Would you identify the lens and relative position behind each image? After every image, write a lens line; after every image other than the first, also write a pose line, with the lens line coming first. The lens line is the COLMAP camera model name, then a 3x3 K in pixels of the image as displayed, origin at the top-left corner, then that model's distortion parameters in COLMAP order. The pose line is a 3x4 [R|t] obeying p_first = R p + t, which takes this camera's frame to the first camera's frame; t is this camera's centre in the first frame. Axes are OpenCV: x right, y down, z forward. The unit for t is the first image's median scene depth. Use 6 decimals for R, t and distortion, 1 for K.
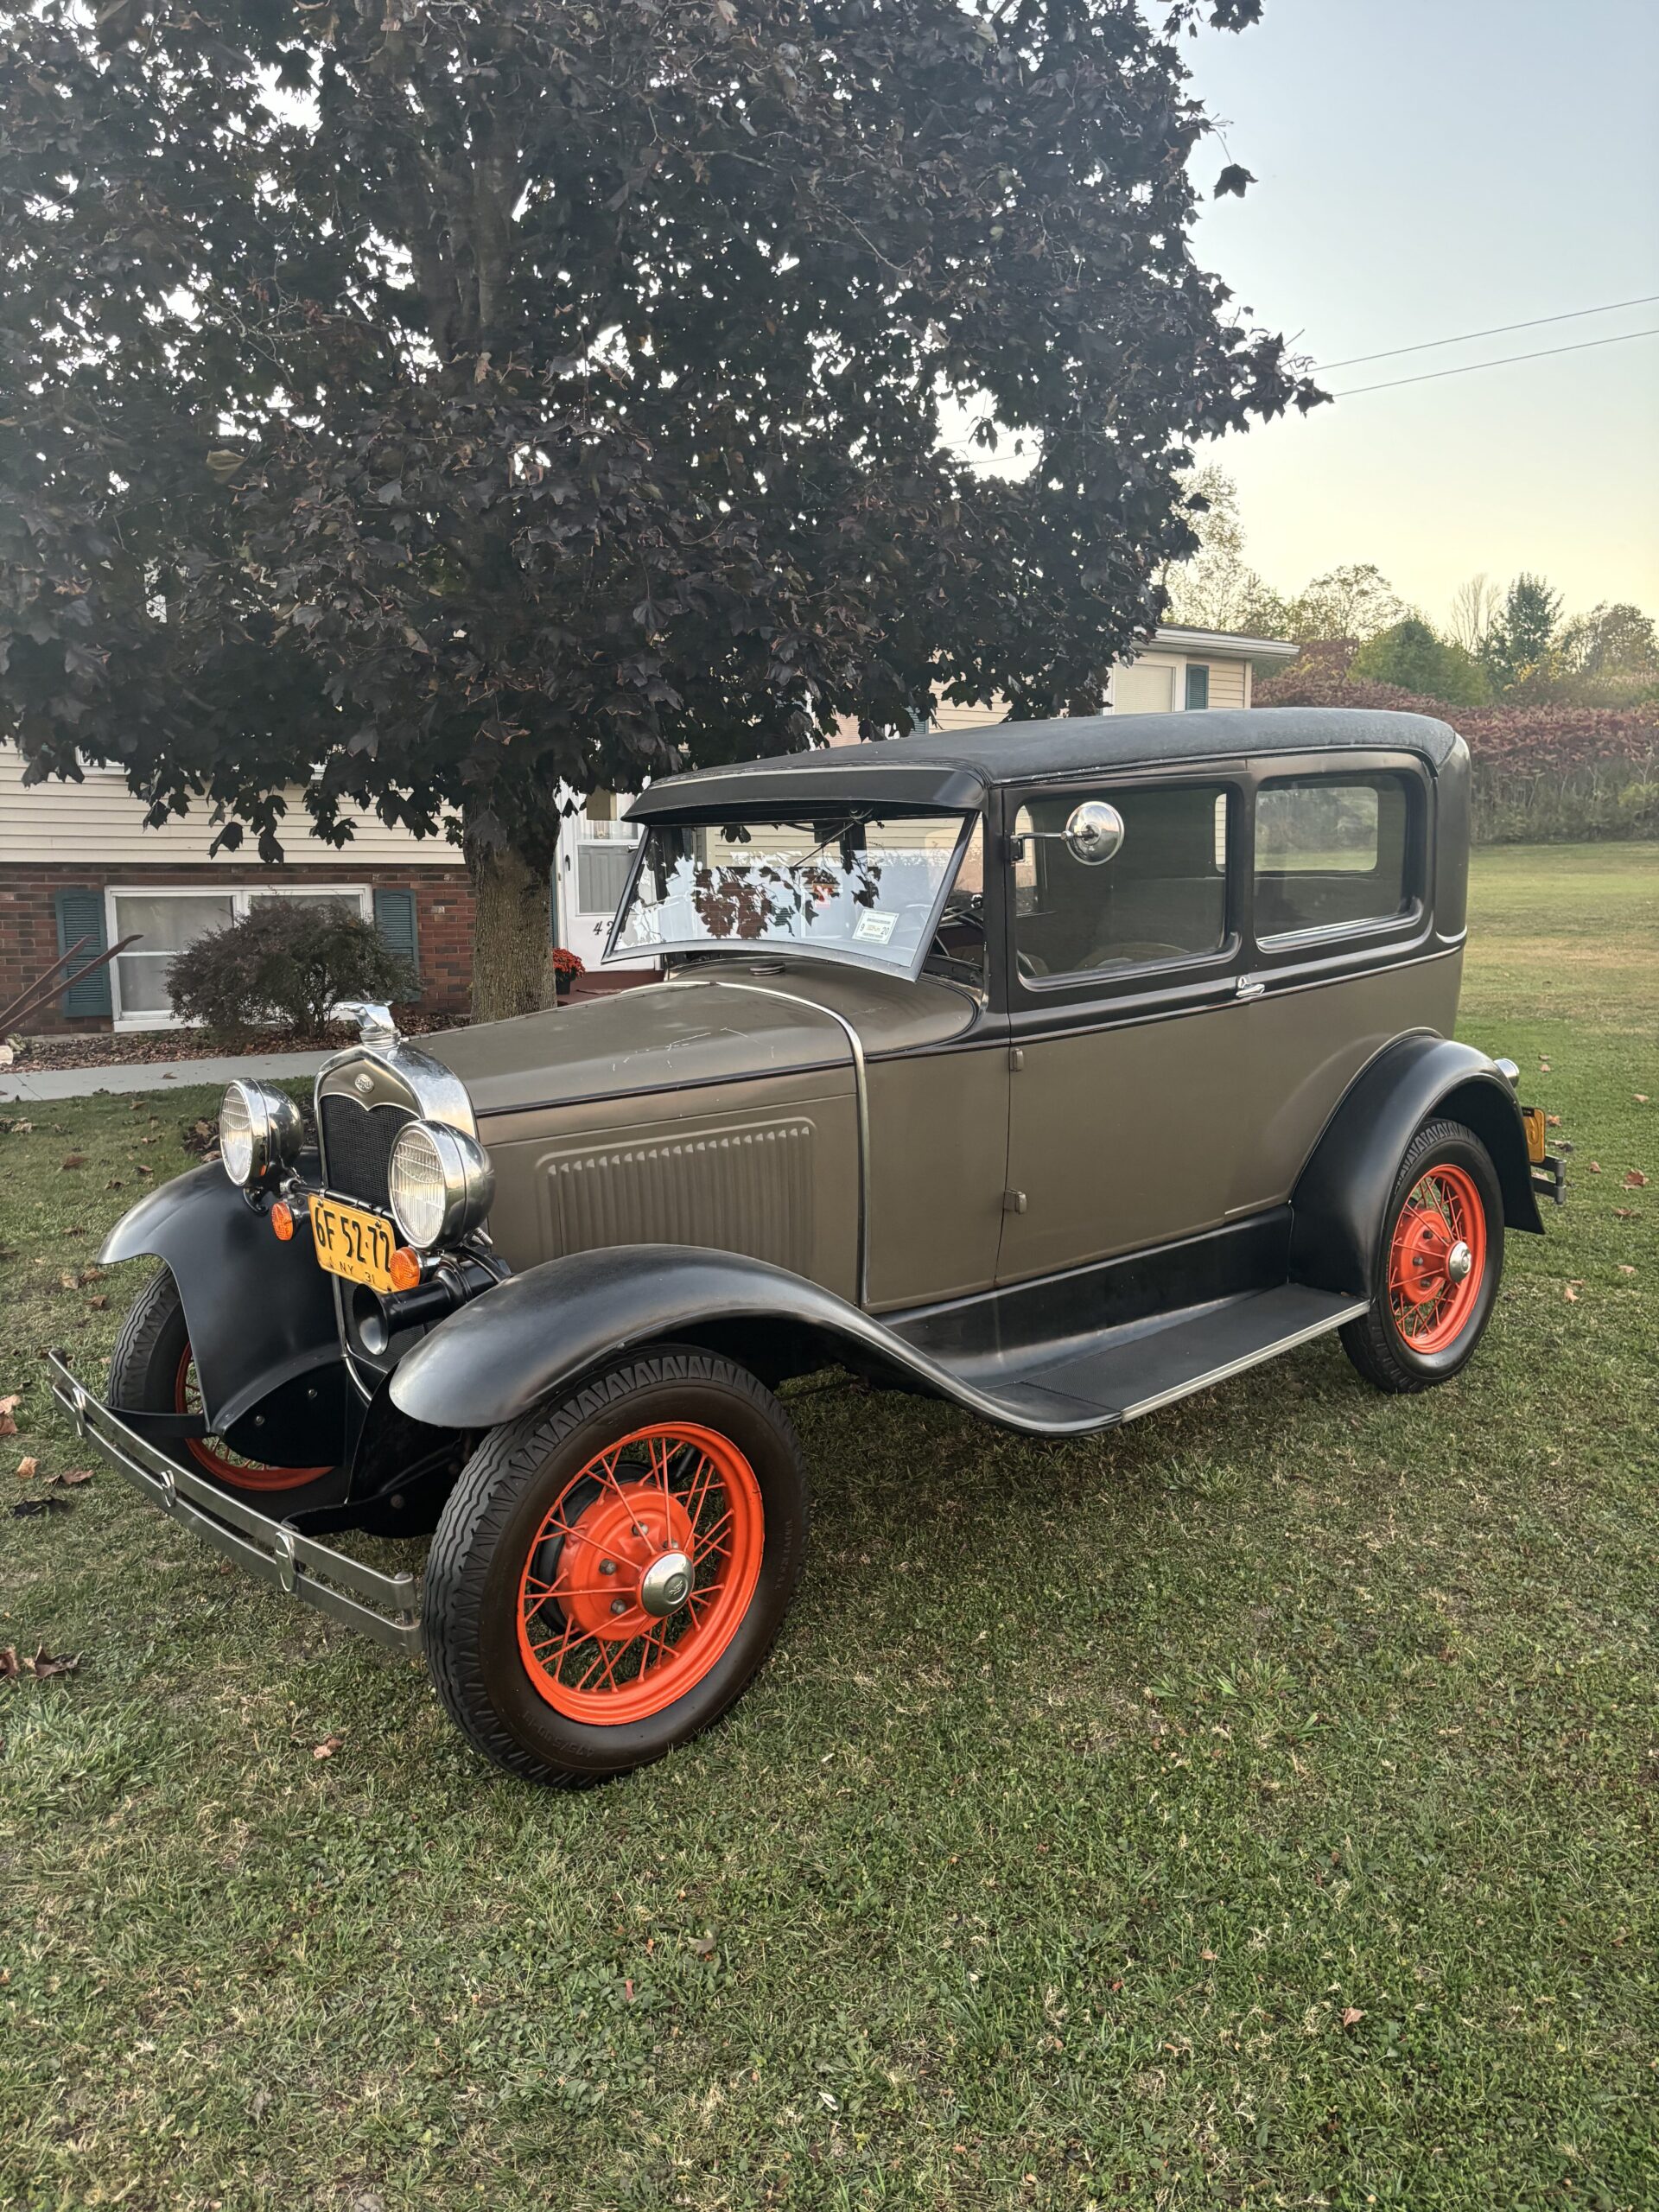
lens RADIAL K [[1683.1, 0, 829.5], [0, 1683.1, 1106.0], [0, 0, 1]] dist [0.012612, 0.004261]
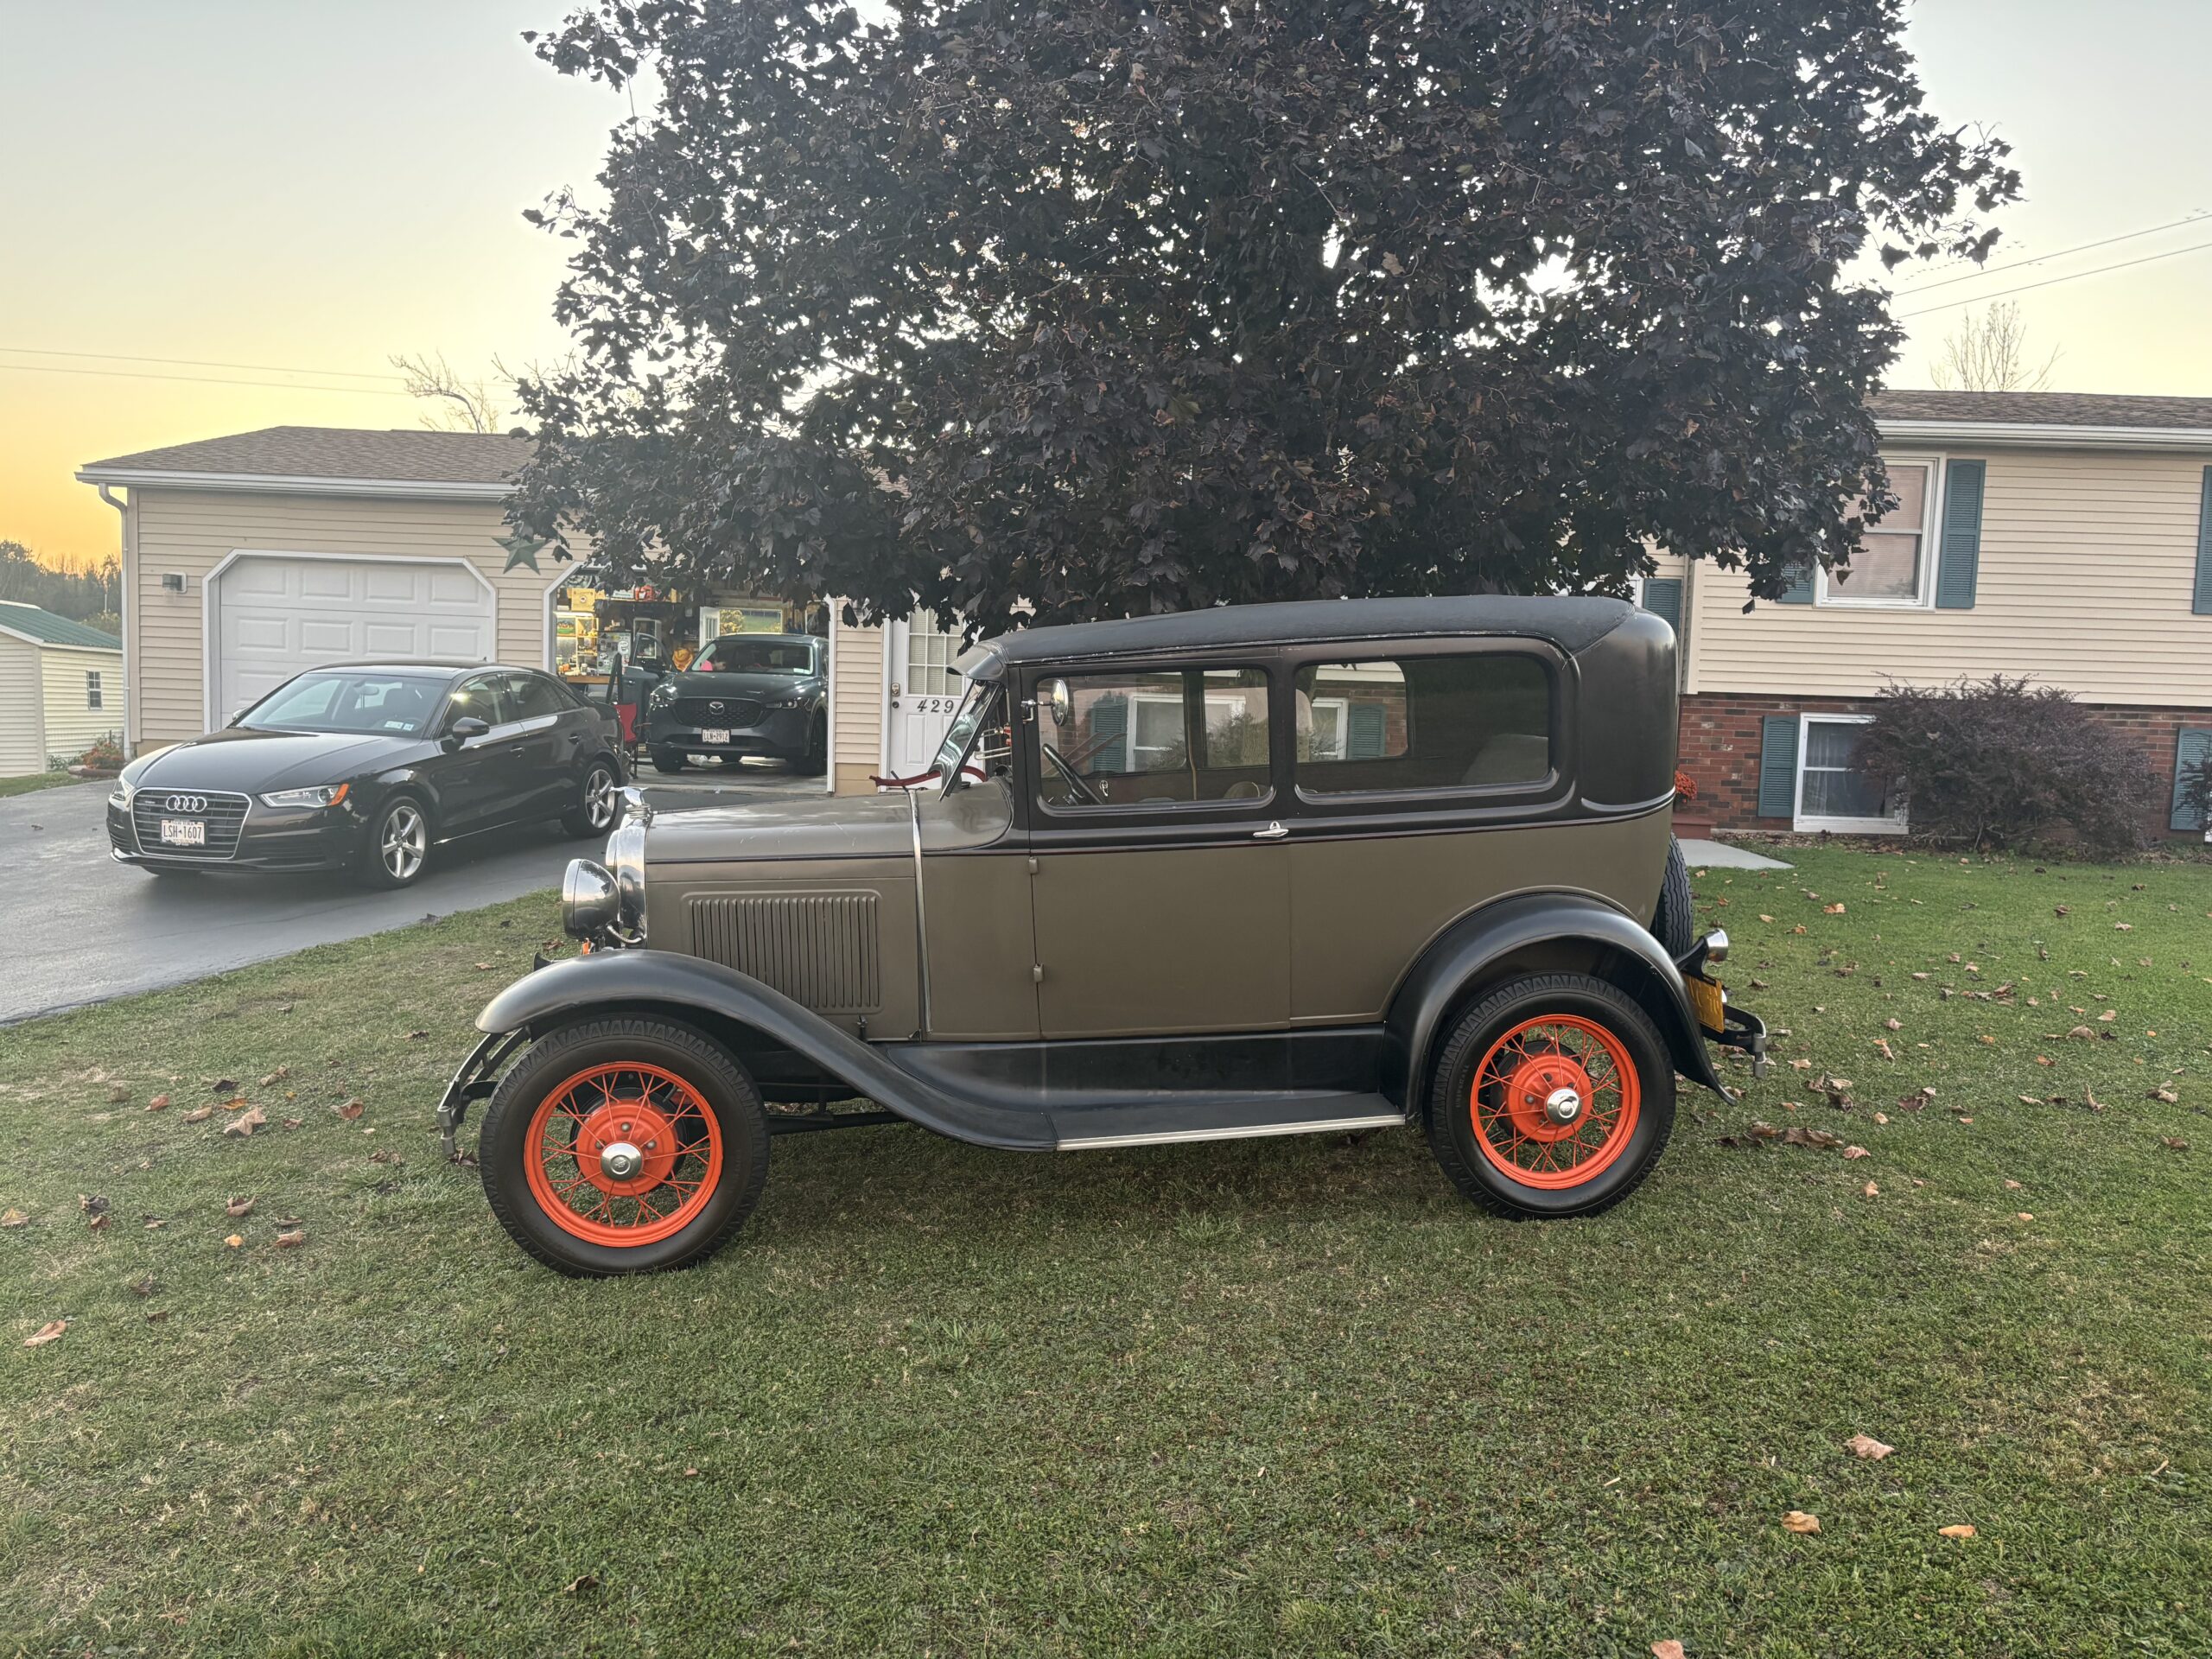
lens RADIAL K [[1683.1, 0, 1106.0], [0, 1683.1, 829.5], [0, 0, 1]] dist [0.012612, 0.004261]
pose [[0.833842, 0.084075, -0.545562, 0.884786], [-0.110045, 0.993813, -0.015039, -0.042677], [0.540922, 0.072577, 0.837935, -0.086487]]
